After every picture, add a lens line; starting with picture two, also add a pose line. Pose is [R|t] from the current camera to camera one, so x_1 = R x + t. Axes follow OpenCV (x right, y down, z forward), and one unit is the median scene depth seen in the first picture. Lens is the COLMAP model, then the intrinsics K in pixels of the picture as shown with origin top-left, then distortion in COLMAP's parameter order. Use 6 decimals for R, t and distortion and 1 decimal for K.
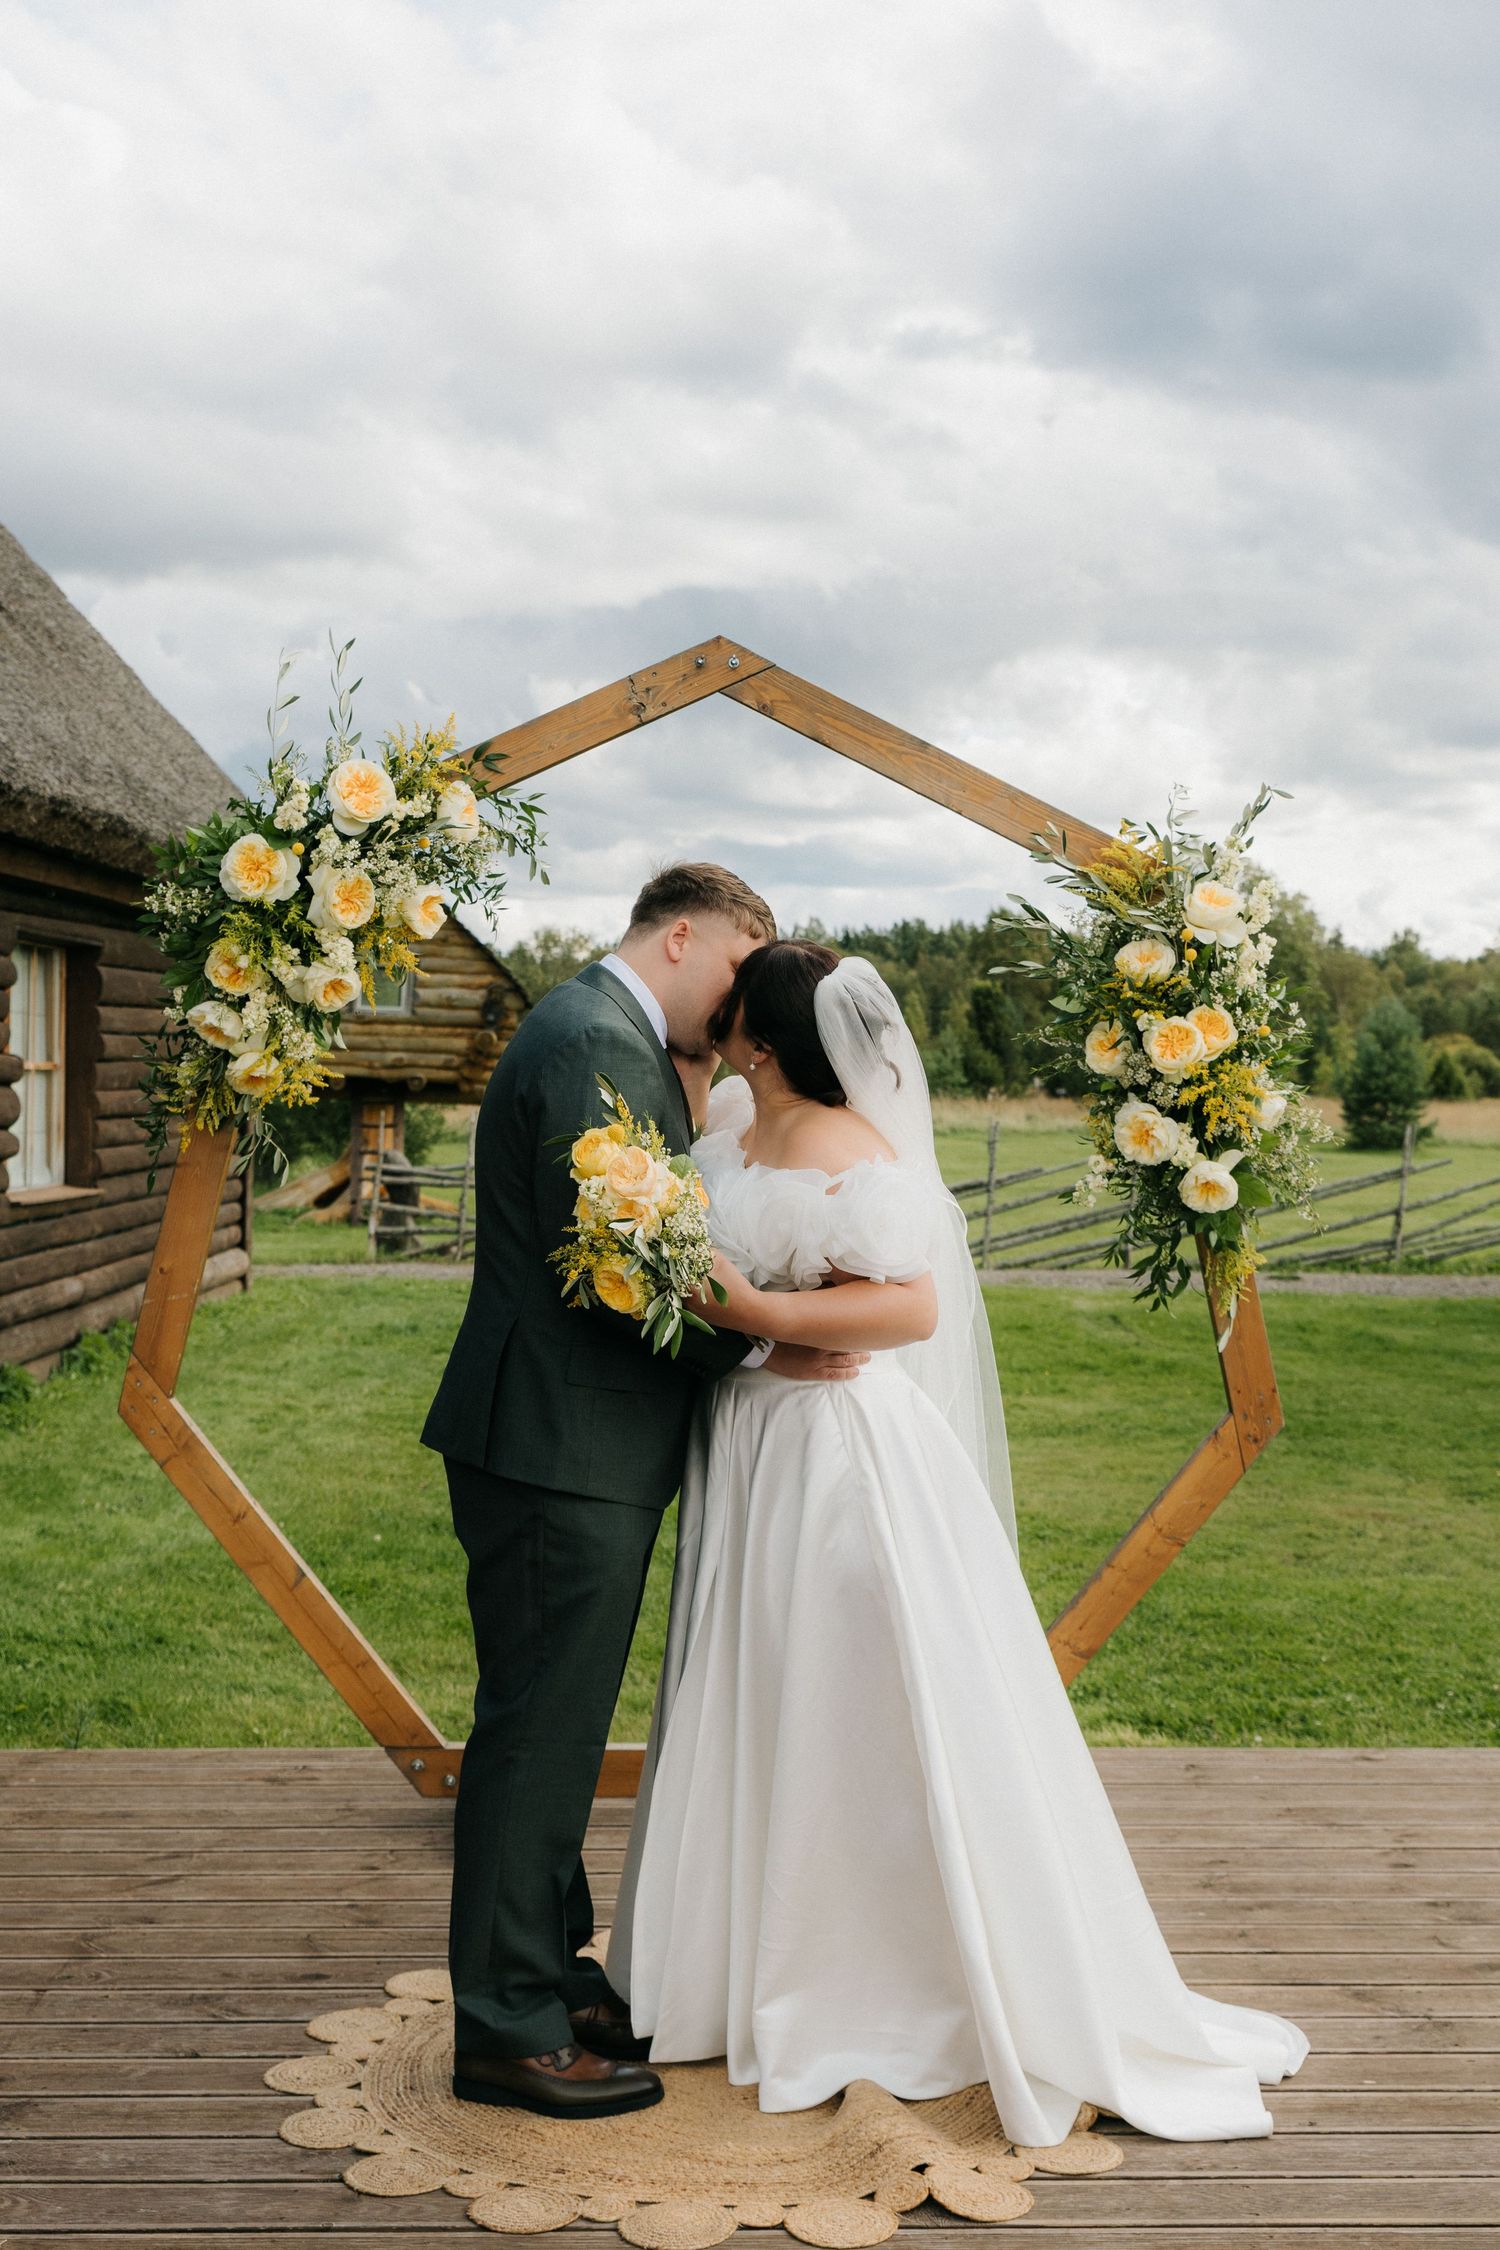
lens RADIAL K [[2789.7, 0, 759.4], [0, 2789.7, 1083.4], [0, 0, 1]] dist [0.008375, -0.027439]
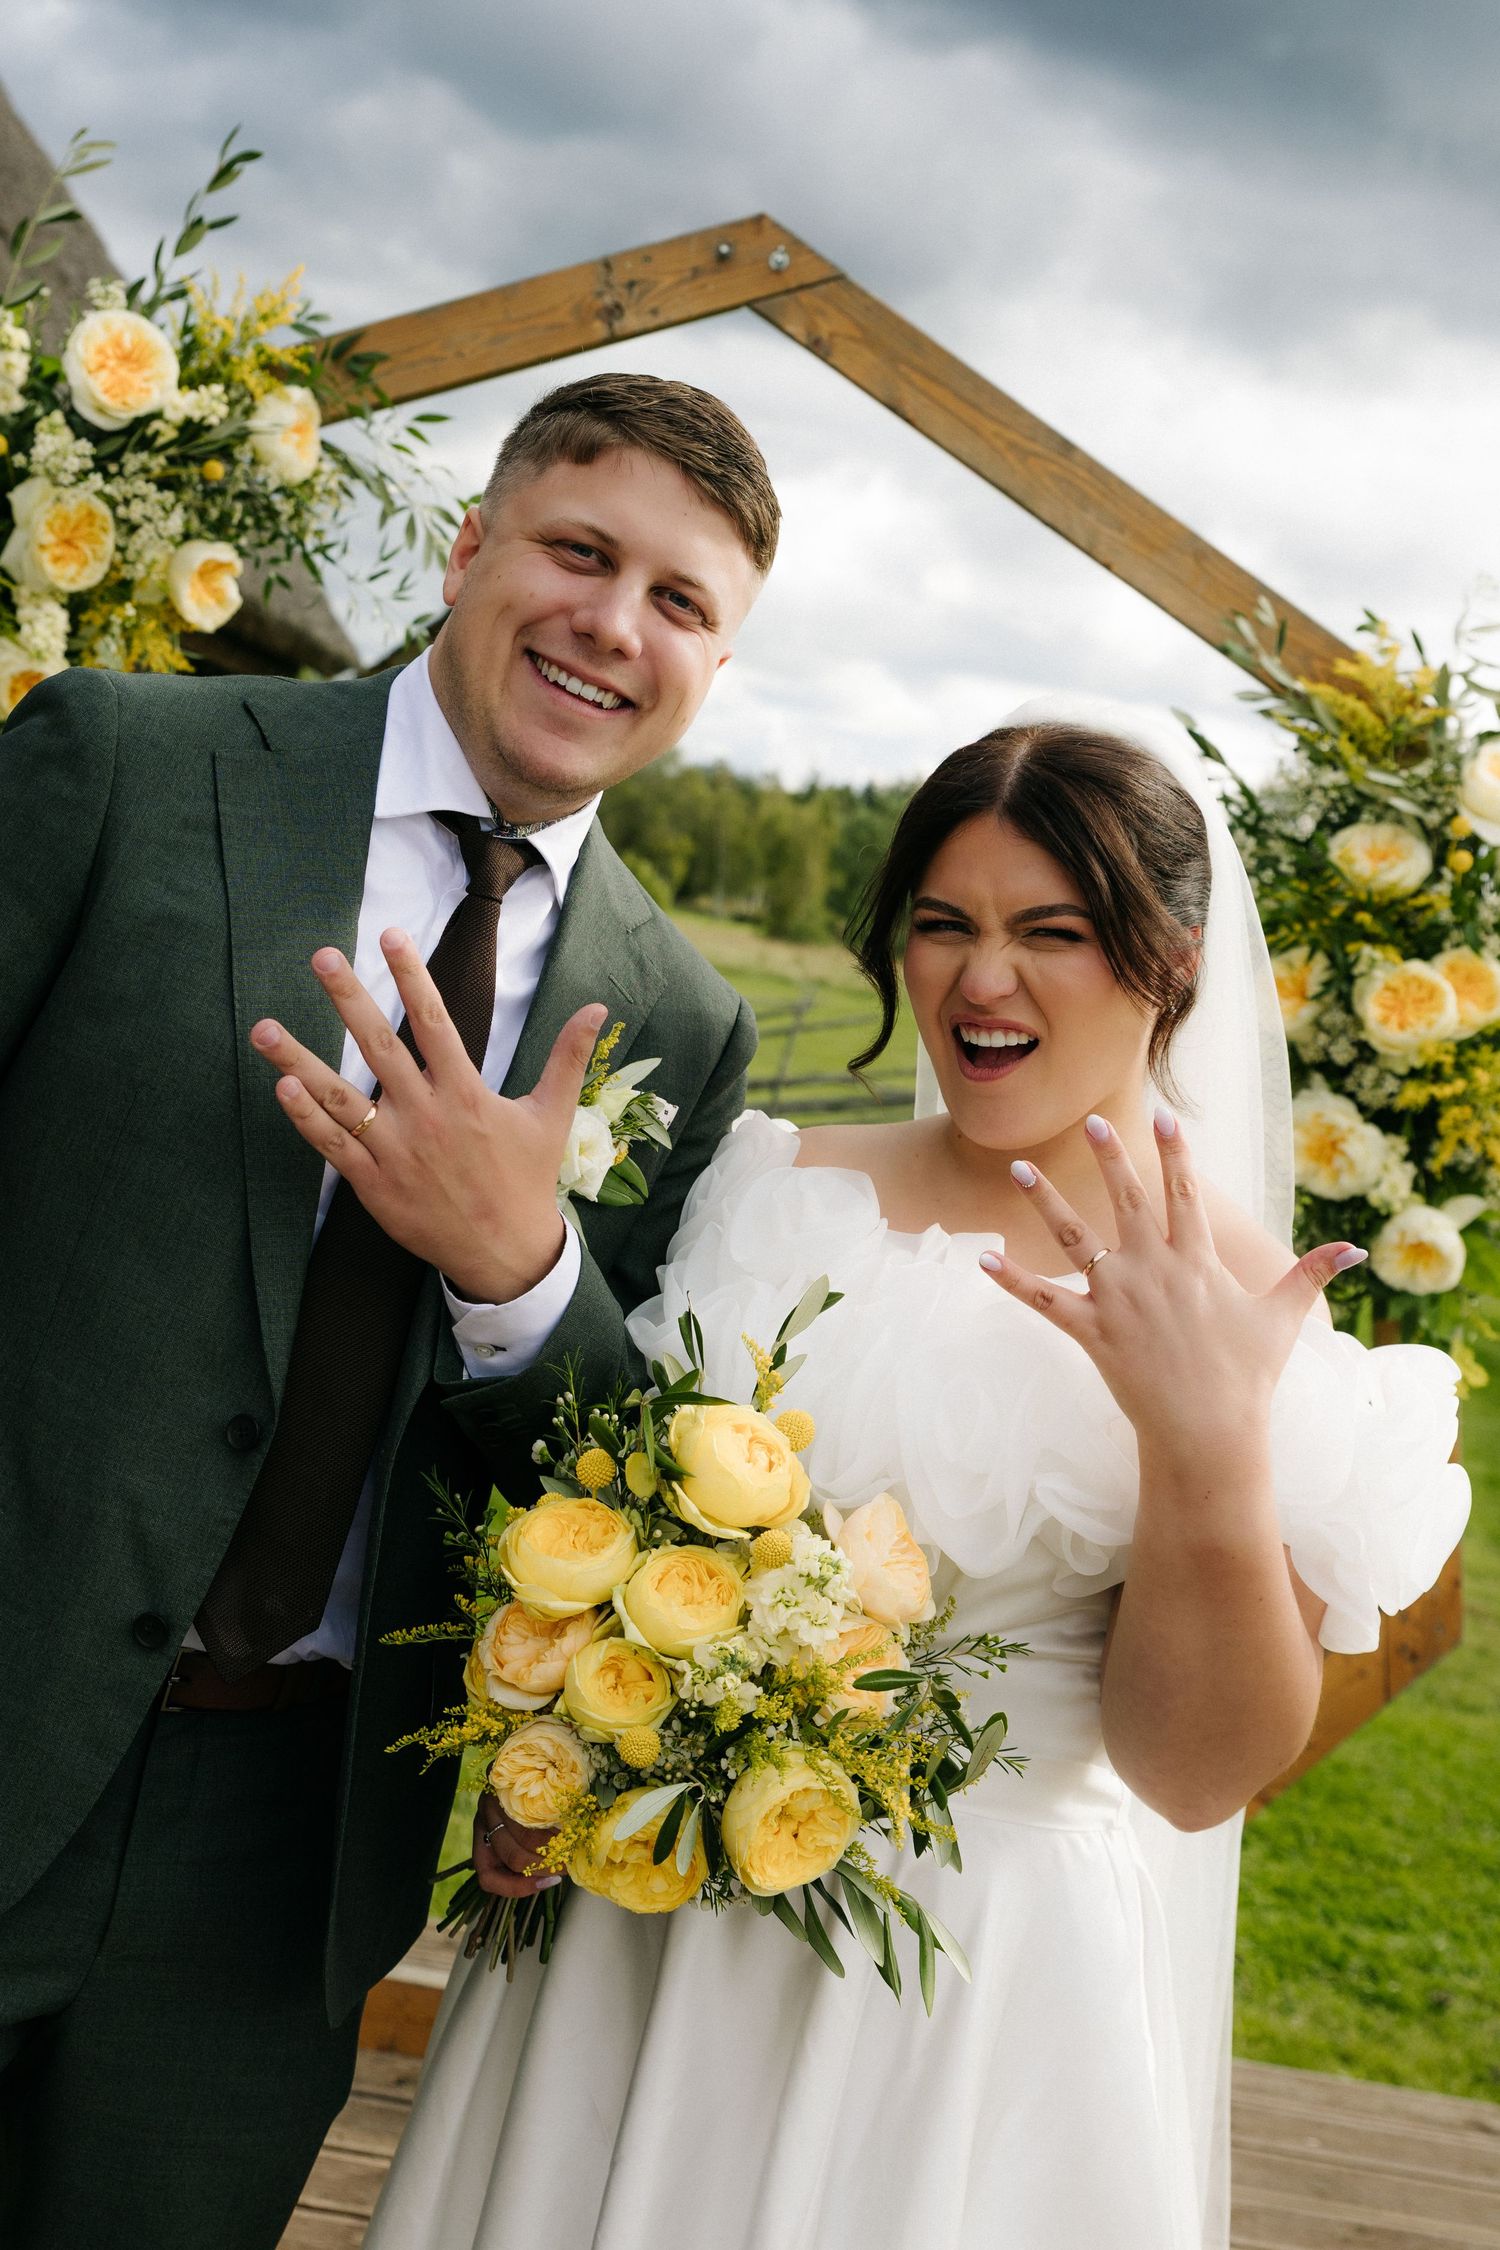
lens RADIAL K [[2854.6, 0, 751.3], [0, 2854.6, 1038.4], [0, 0, 1]] dist [-0.019676, -0.004659]
pose [[0.986545, 0.161639, -0.024547, 0.027077], [-0.160537, 0.986149, 0.041679, -0.009681], [0.030944, -0.037177, 0.998829, 0.377388]]
